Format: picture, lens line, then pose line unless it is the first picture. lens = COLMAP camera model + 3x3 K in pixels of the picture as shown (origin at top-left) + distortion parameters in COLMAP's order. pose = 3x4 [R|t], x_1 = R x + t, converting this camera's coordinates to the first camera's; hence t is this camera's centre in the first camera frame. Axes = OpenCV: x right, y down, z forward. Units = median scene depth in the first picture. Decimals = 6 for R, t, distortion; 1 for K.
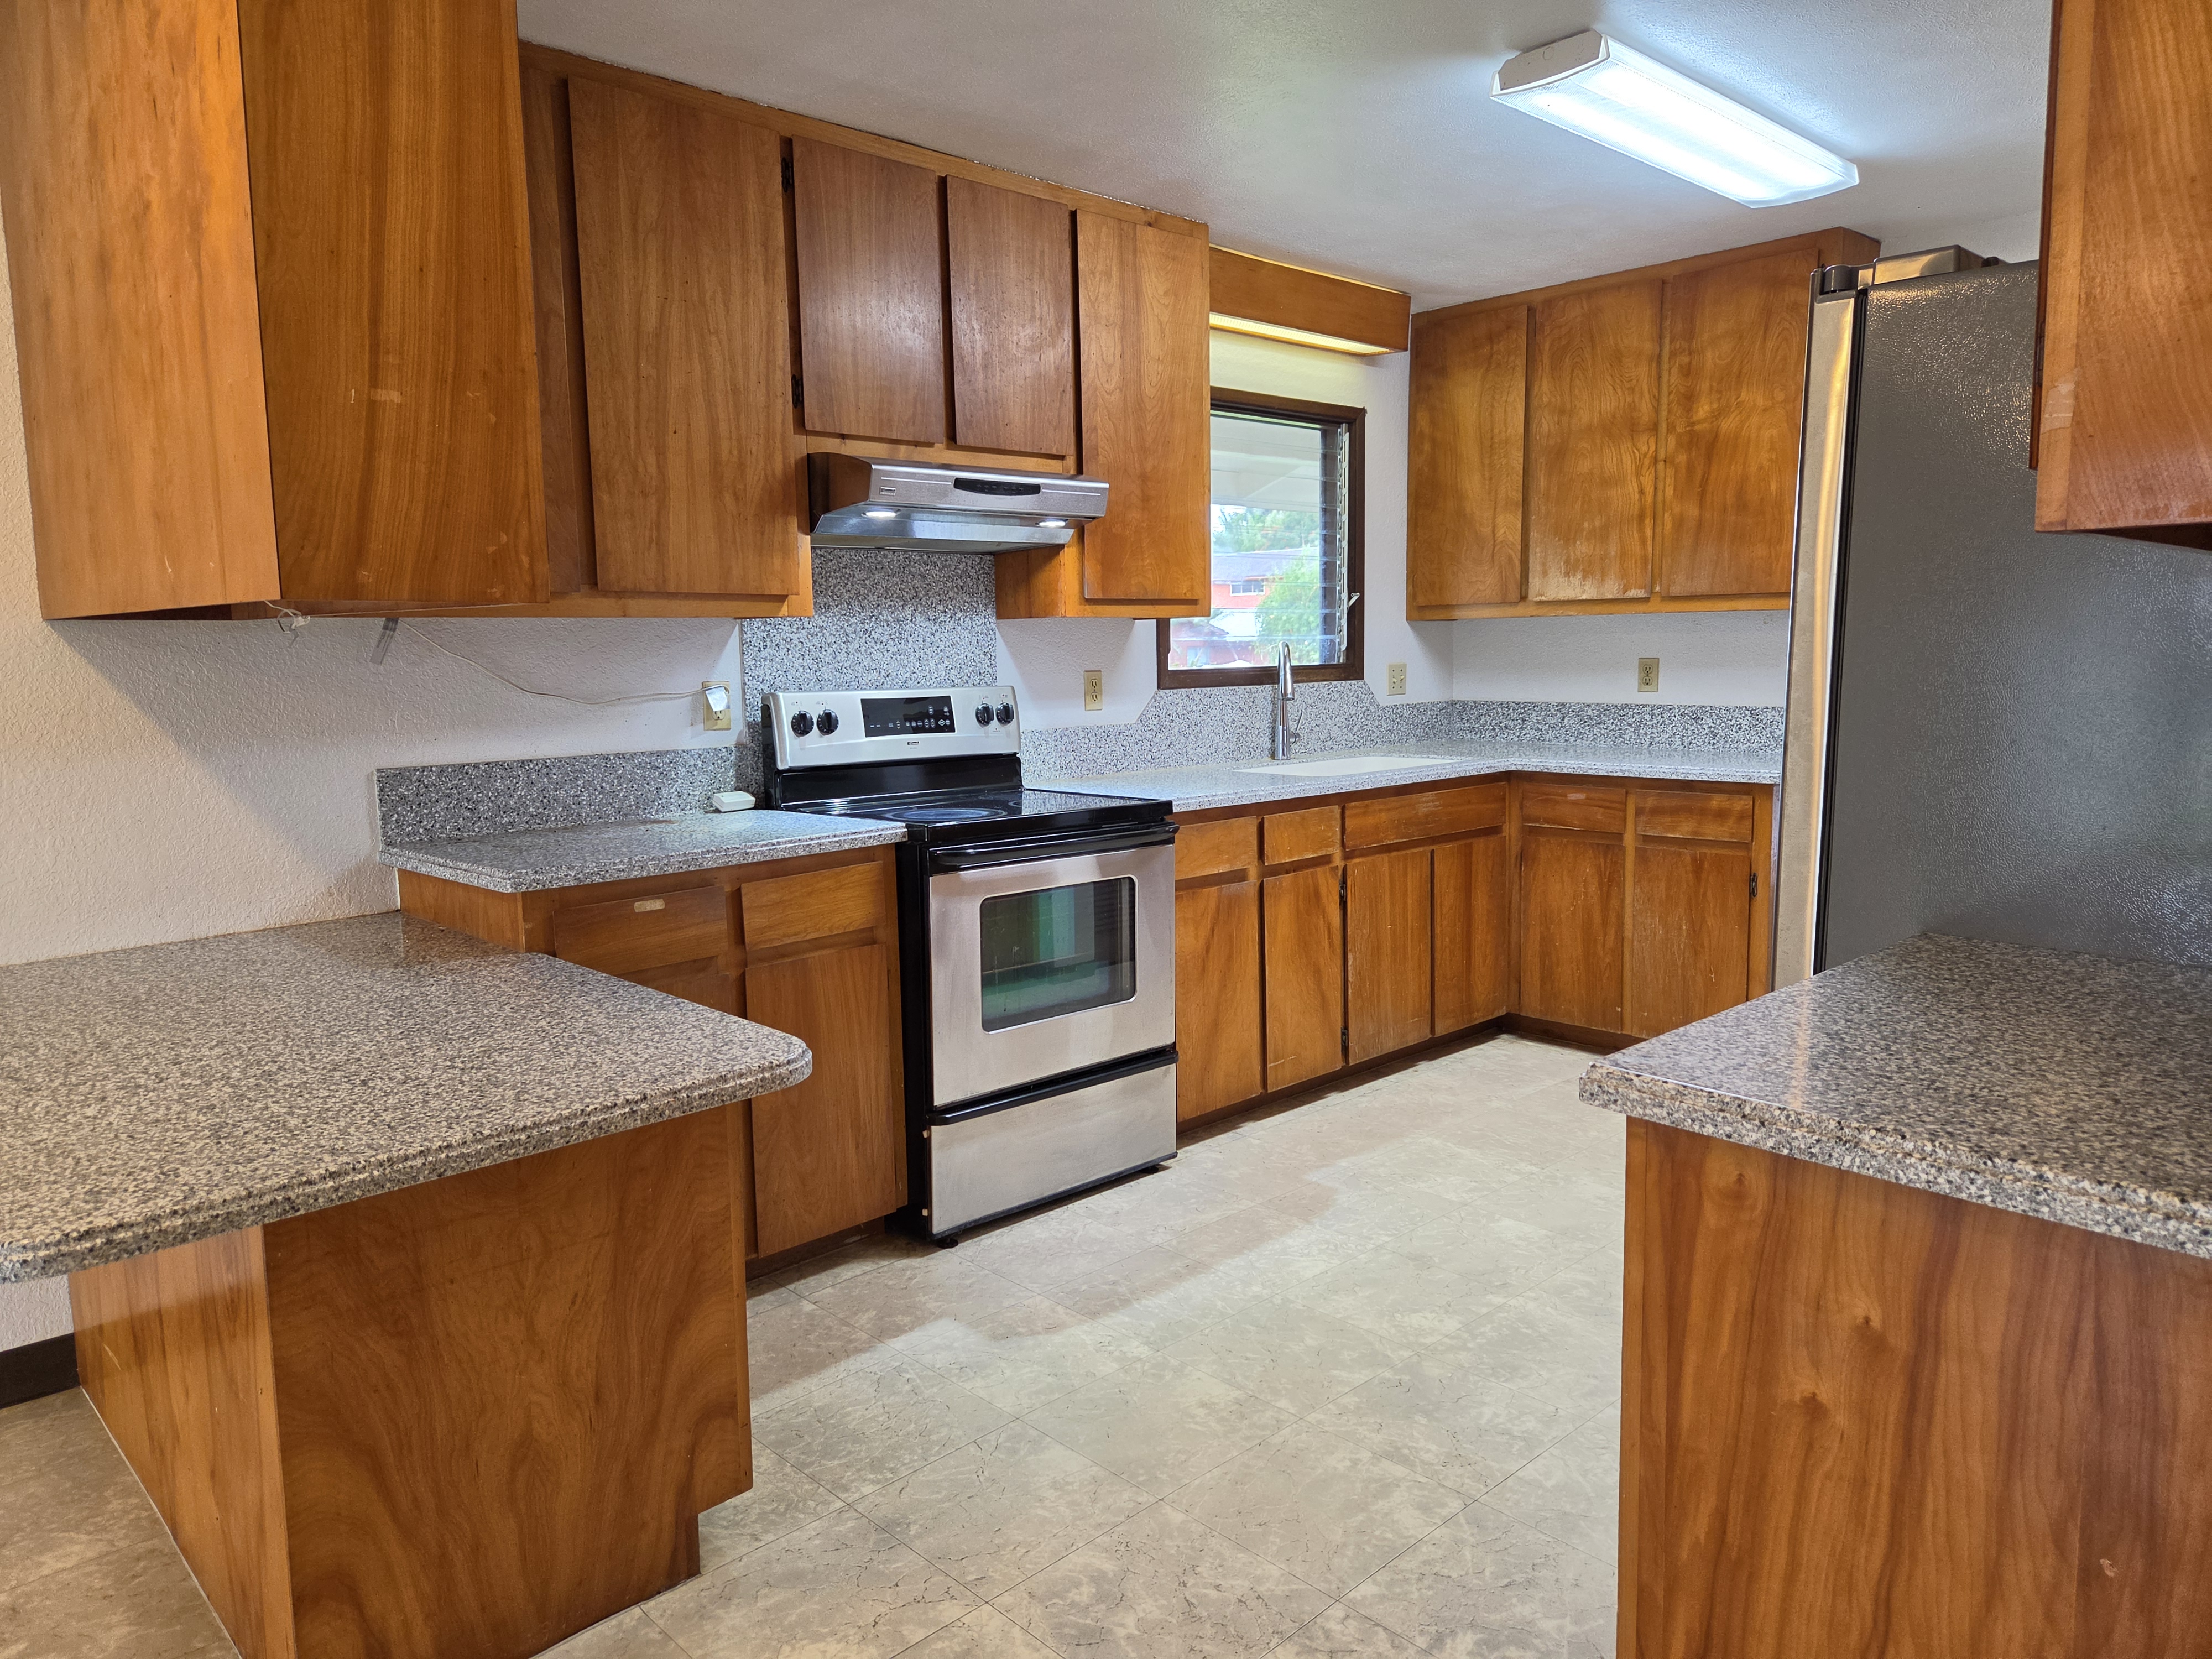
lens RADIAL K [[1484.5, 0, 1097.4], [0, 1484.5, 822.5], [0, 0, 1]] dist [0.055756, 0.000719]
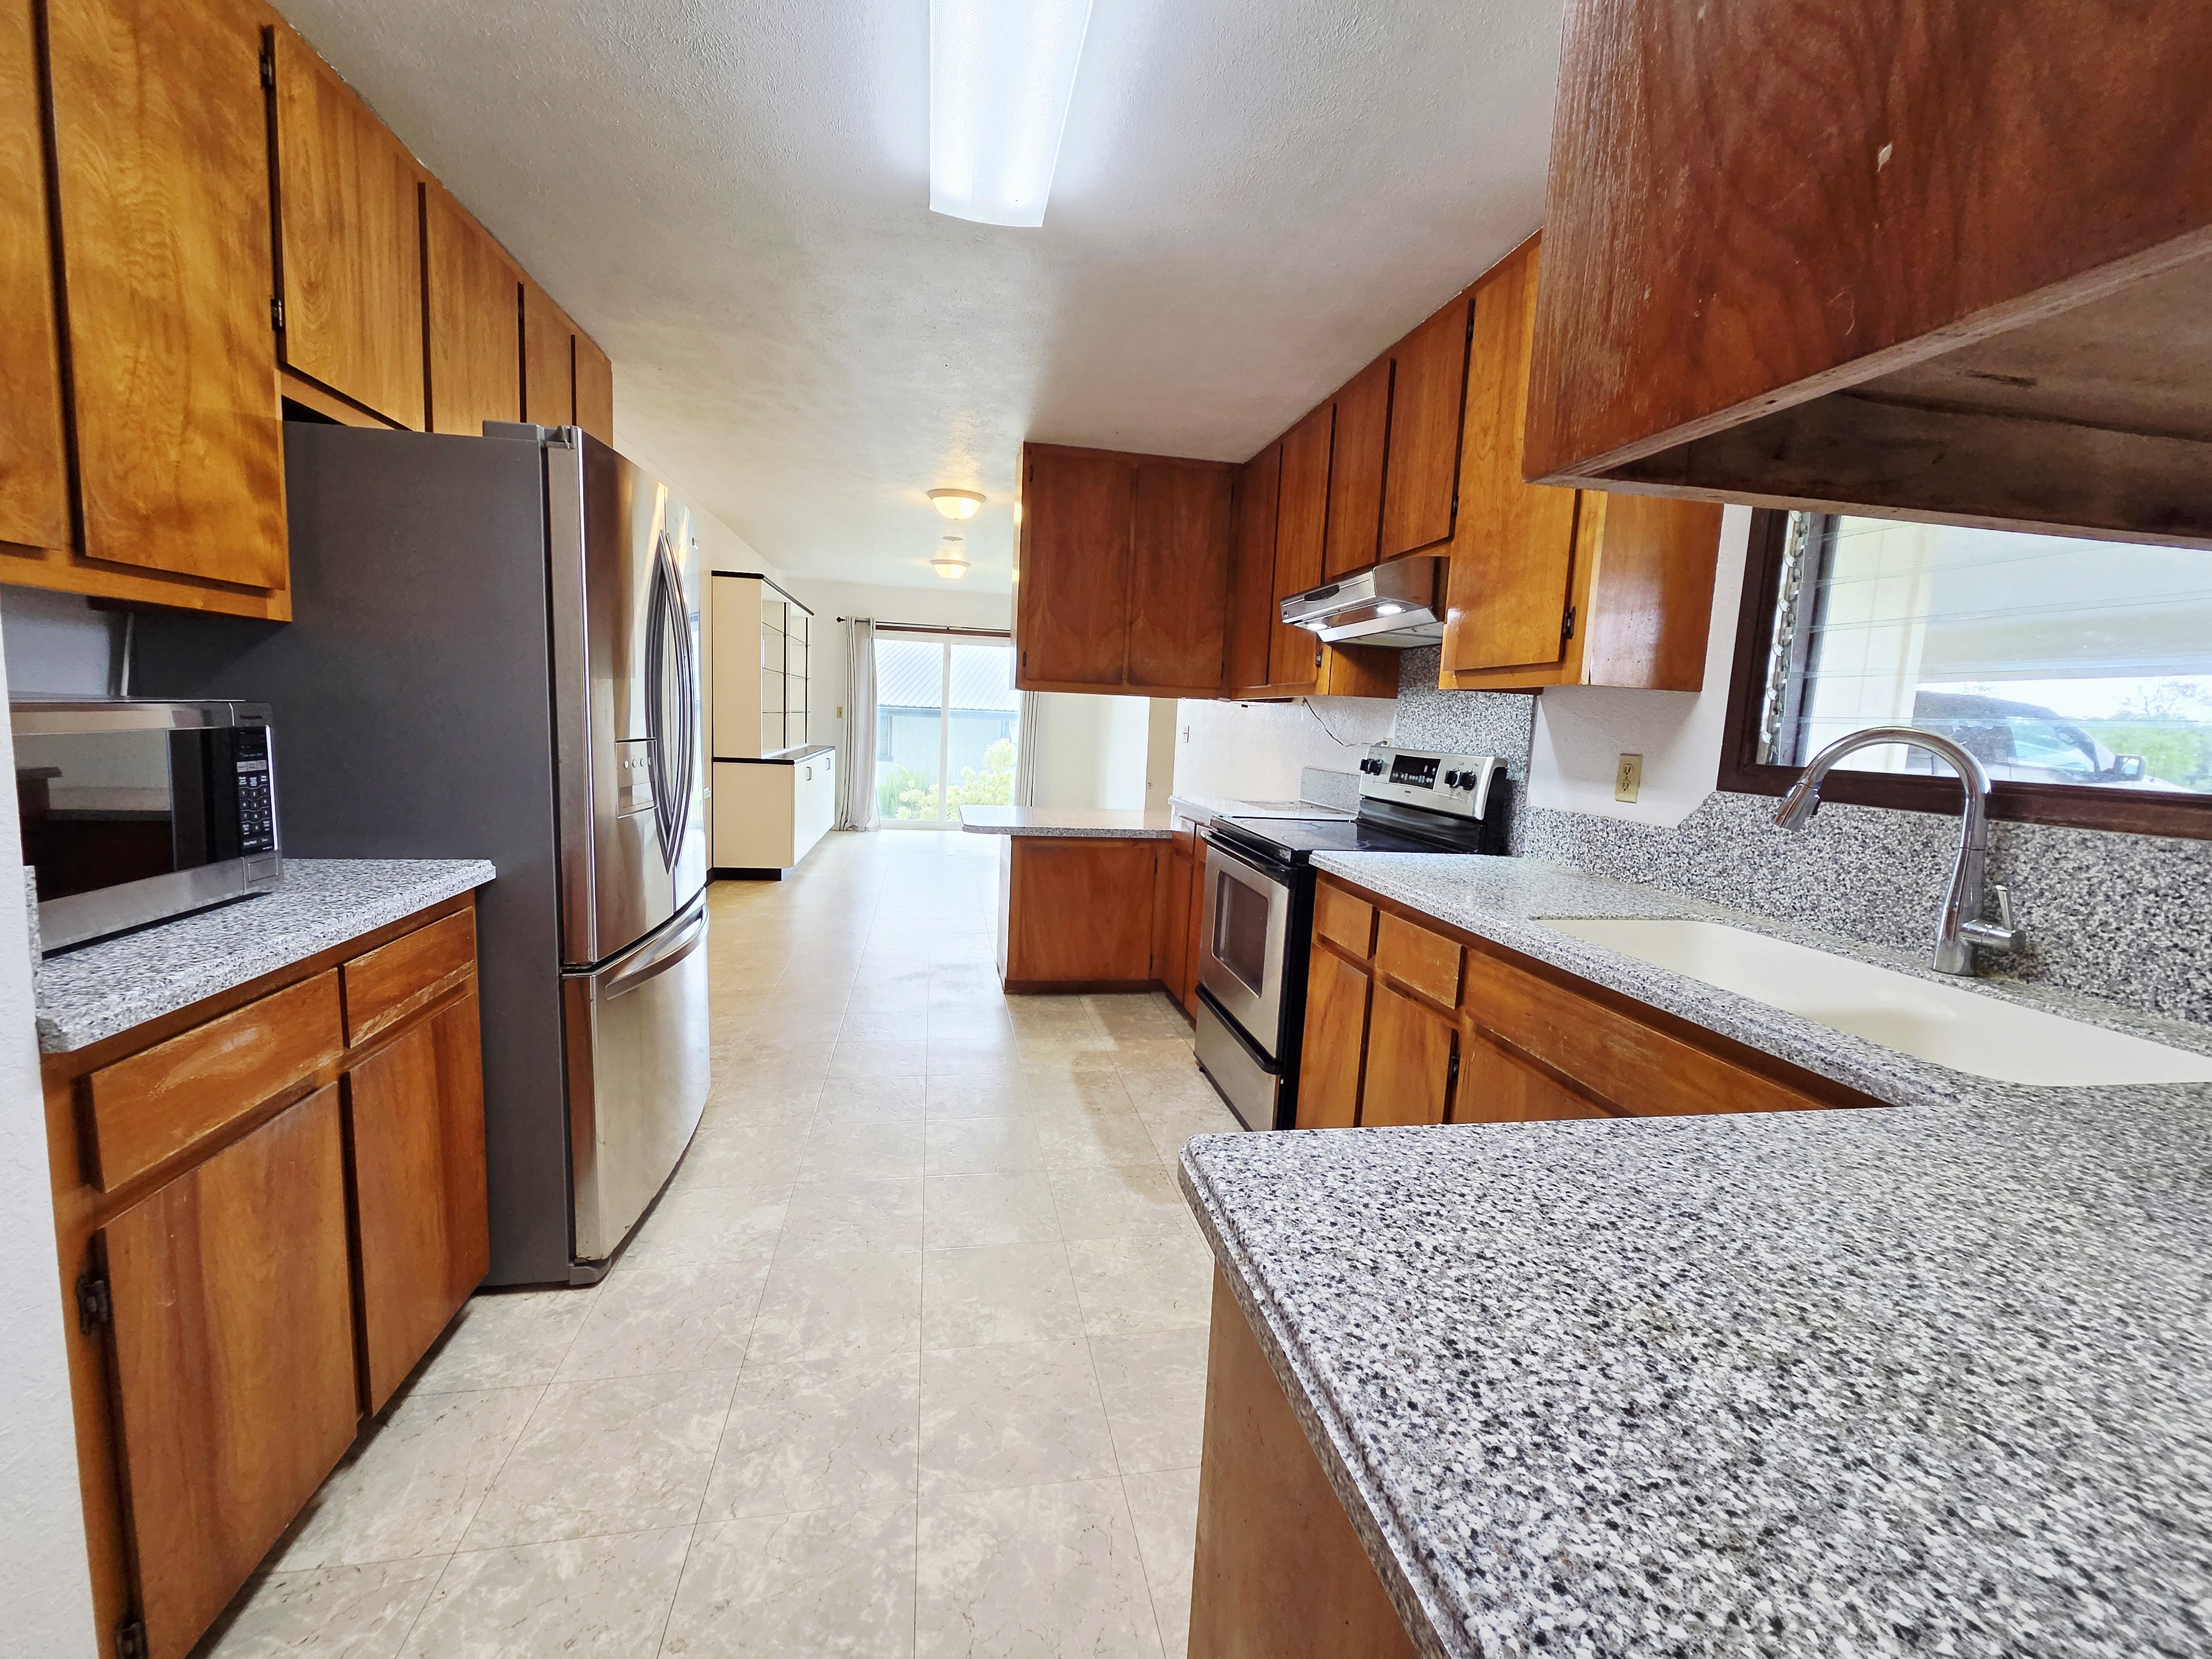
lens RADIAL K [[909.9, 0, 1097.4], [0, 909.9, 829.2], [0, 0, 1]] dist [-0.000702, -0.000036]
pose [[-0.551609, 0.095743, -0.828590, 0.647415], [-0.132892, 0.970613, 0.200623, -0.136881], [0.823448, 0.220779, -0.522675, 1.137129]]
